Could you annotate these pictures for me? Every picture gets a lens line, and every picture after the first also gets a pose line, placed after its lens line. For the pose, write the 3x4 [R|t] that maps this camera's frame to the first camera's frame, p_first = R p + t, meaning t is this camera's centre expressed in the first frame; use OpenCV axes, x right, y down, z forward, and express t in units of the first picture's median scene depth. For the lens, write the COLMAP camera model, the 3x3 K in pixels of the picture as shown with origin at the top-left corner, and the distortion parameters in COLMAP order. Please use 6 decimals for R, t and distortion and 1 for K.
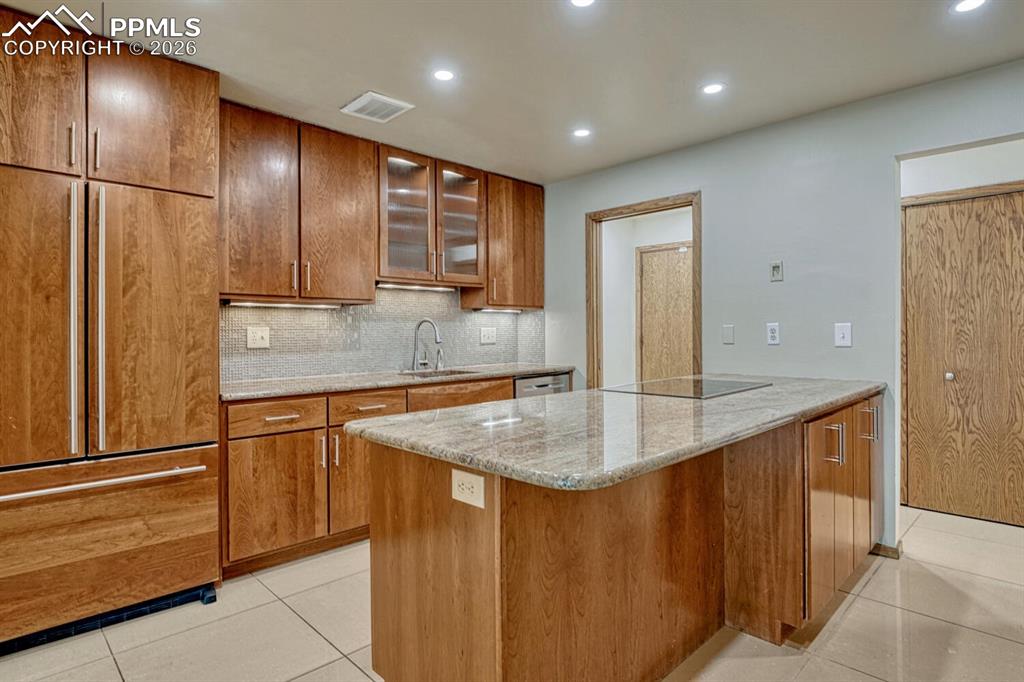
lens RADIAL K [[542.3, 0, 513.1], [0, 542.3, 325.4], [0, 0, 1]] dist [-0.002171, -0.001039]
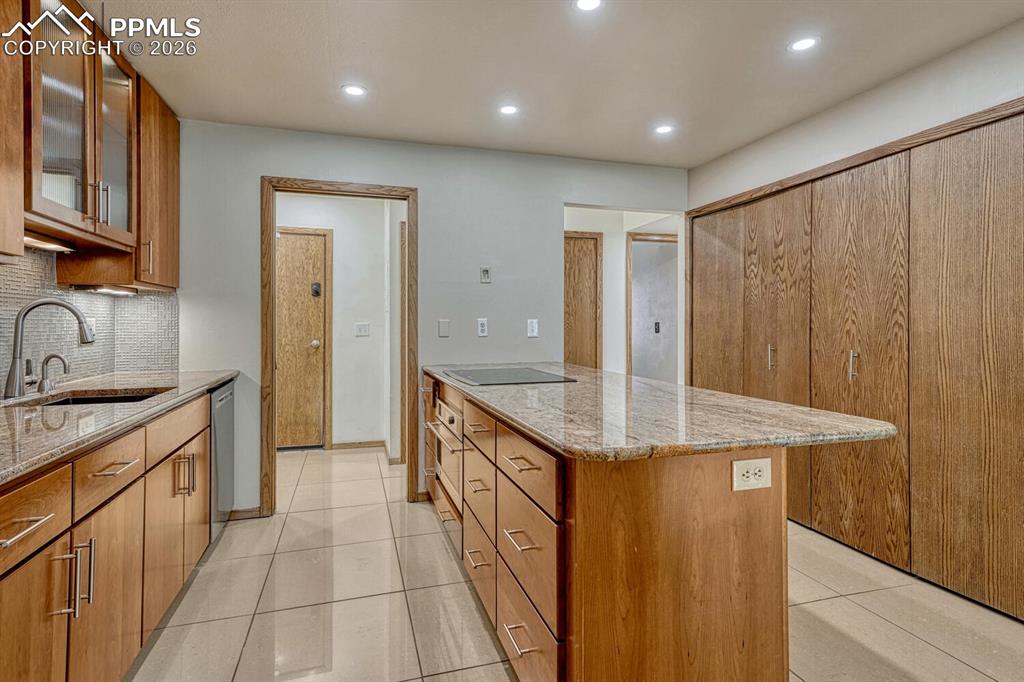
lens RADIAL K [[518.6, 0, 512.0], [0, 518.6, 341.0], [0, 0, 1]] dist [0.002277, 0.000066]
pose [[0.451752, -0.016431, 0.891992, -0.463213], [-0.009986, 0.999675, 0.023472, 0.016161], [-0.892088, -0.019511, 0.451441, 0.398228]]
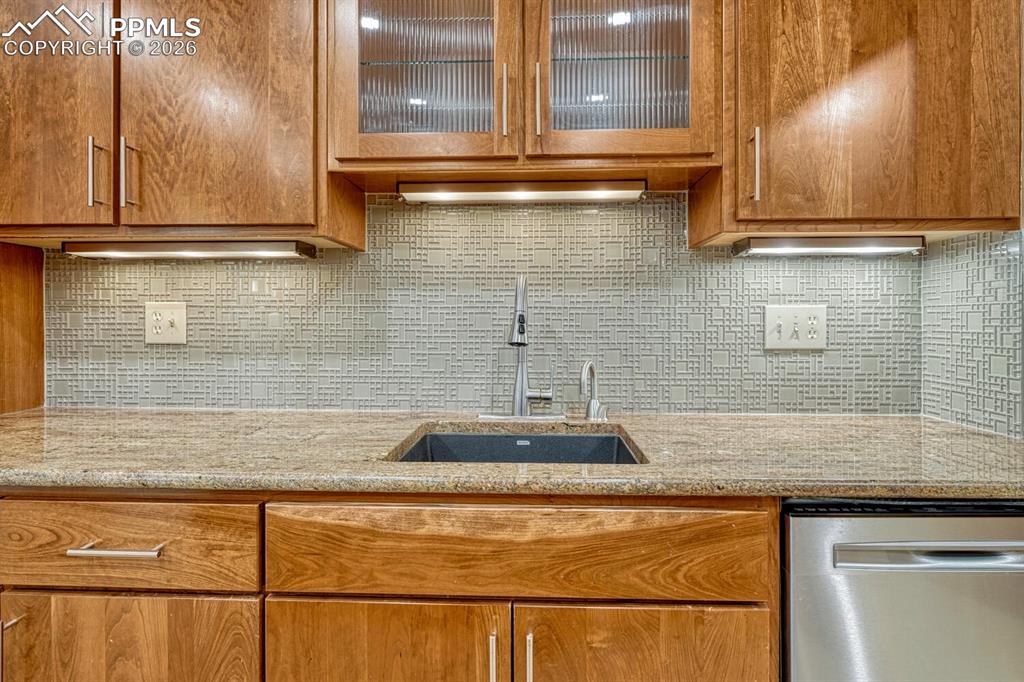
lens RADIAL K [[542.3, 0, 513.1], [0, 542.3, 325.4], [0, 0, 1]] dist [-0.002171, -0.001039]
pose [[0.684472, 0.011573, -0.728947, 0.105187], [0.001572, 0.999848, 0.017350, 0.015222], [0.729038, -0.013021, 0.684350, 0.842135]]
